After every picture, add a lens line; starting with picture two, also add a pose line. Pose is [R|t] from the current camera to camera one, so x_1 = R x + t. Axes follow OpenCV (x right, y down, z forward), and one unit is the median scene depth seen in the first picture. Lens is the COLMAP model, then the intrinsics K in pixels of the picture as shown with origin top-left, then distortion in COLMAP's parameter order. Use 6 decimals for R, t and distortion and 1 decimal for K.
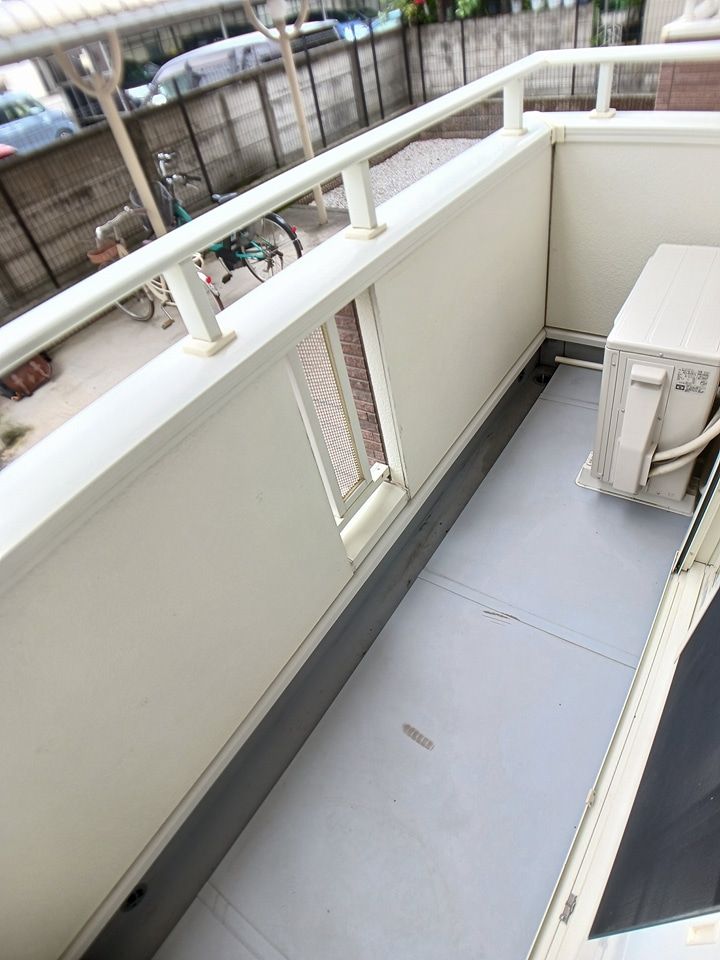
lens RADIAL K [[524.5, 0, 360.0], [0, 524.5, 480.0], [0, 0, 1]] dist [-0.081170, 0.003335]
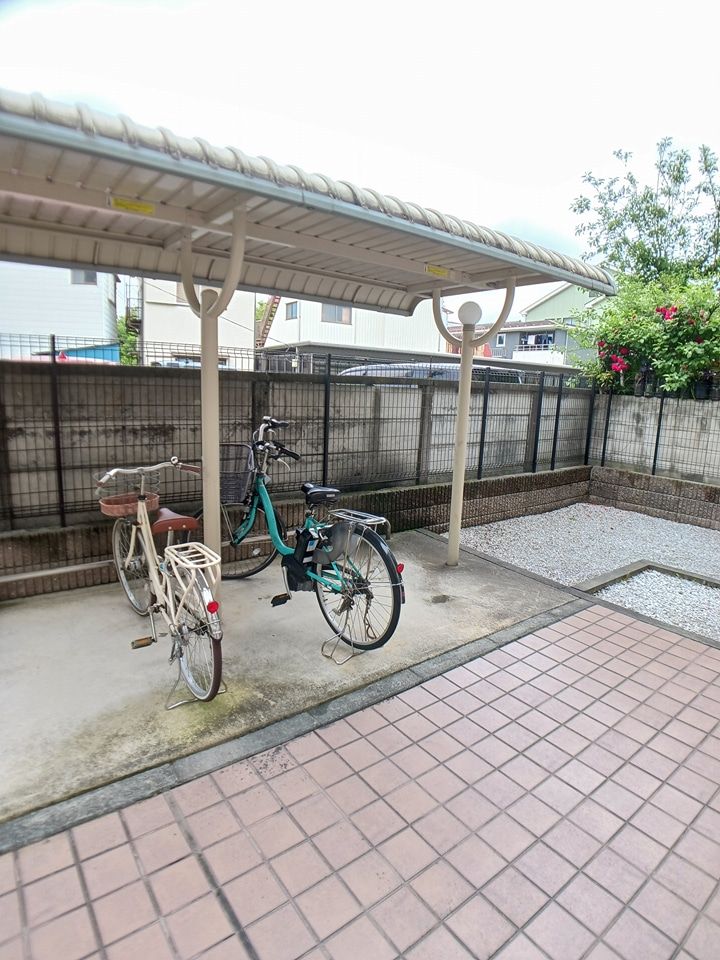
lens RADIAL K [[524.5, 0, 360.0], [0, 524.5, 480.0], [0, 0, 1]] dist [-0.081170, 0.003335]
pose [[0.928714, 0.261671, -0.262713, -0.031528], [-0.362814, 0.787508, -0.498194, -0.198953], [0.076526, 0.557995, 0.826308, 0.350411]]
